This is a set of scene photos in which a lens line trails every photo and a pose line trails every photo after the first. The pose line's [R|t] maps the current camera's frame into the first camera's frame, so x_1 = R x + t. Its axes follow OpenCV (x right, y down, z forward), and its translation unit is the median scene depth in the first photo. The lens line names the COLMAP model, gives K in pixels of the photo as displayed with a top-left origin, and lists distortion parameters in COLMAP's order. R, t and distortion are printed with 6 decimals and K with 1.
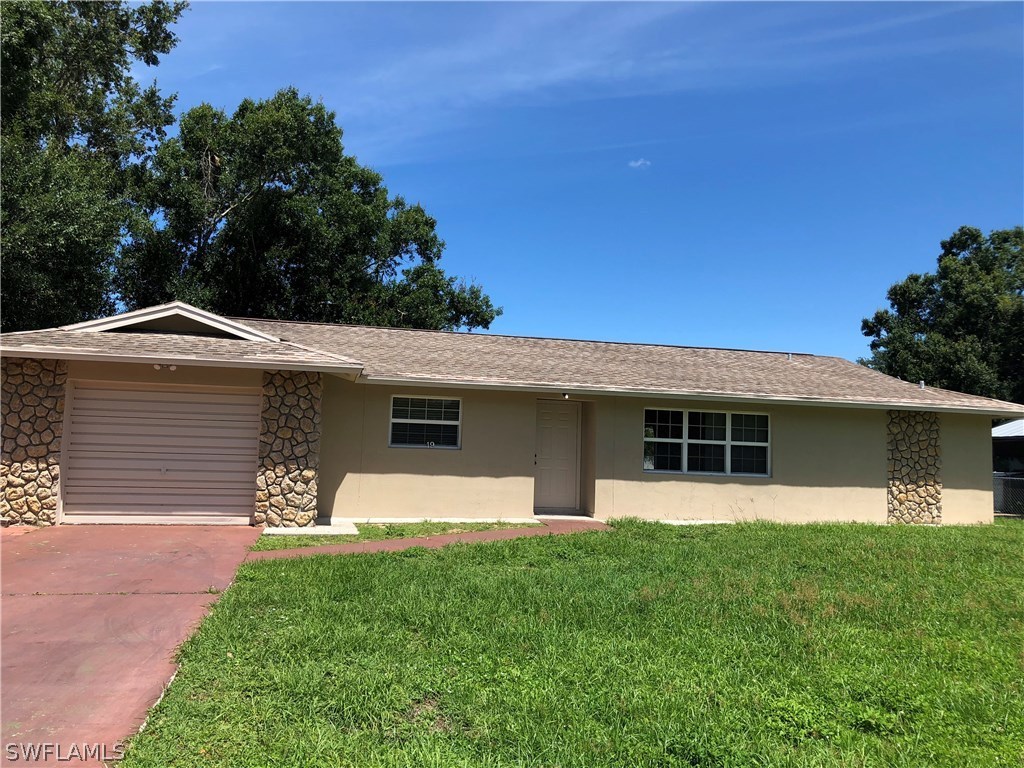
lens RADIAL K [[835.6, 0, 512.0], [0, 835.6, 384.0], [0, 0, 1]] dist [0.012338, 0.000373]
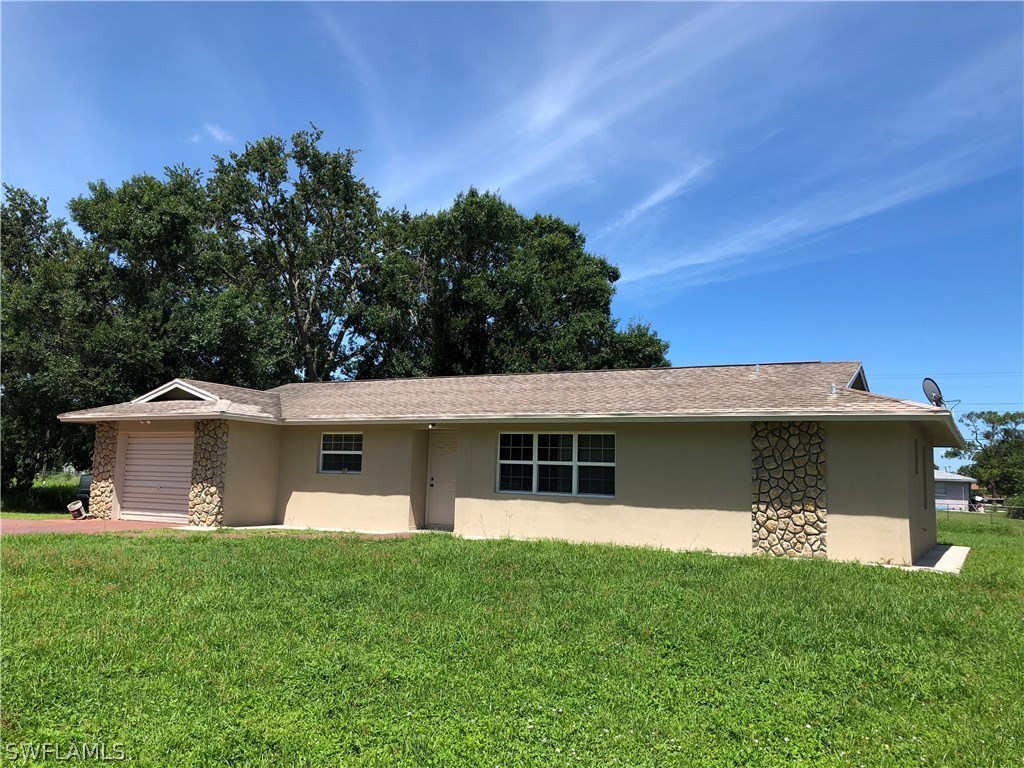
lens RADIAL K [[830.0, 0, 514.9], [0, 830.0, 370.7], [0, 0, 1]] dist [0.185587, -0.525461]
pose [[0.750887, -0.098582, -0.653032, 0.913685], [0.045286, 0.994155, -0.098006, 0.056706], [0.658877, 0.044018, 0.750962, 0.198126]]
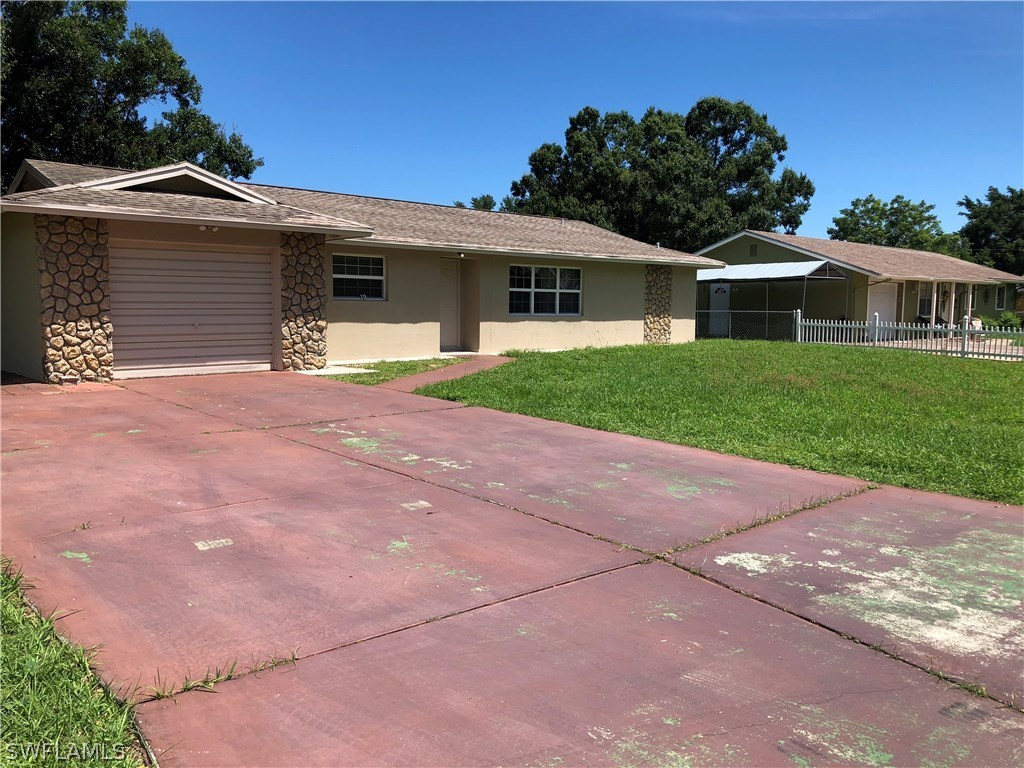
lens RADIAL K [[830.0, 0, 514.9], [0, 830.0, 370.7], [0, 0, 1]] dist [0.185587, -0.525461]
pose [[0.862432, -0.064893, 0.501996, -0.490347], [-0.021125, 0.986269, 0.163788, -0.019740], [-0.505732, -0.151860, 0.849219, -0.107080]]
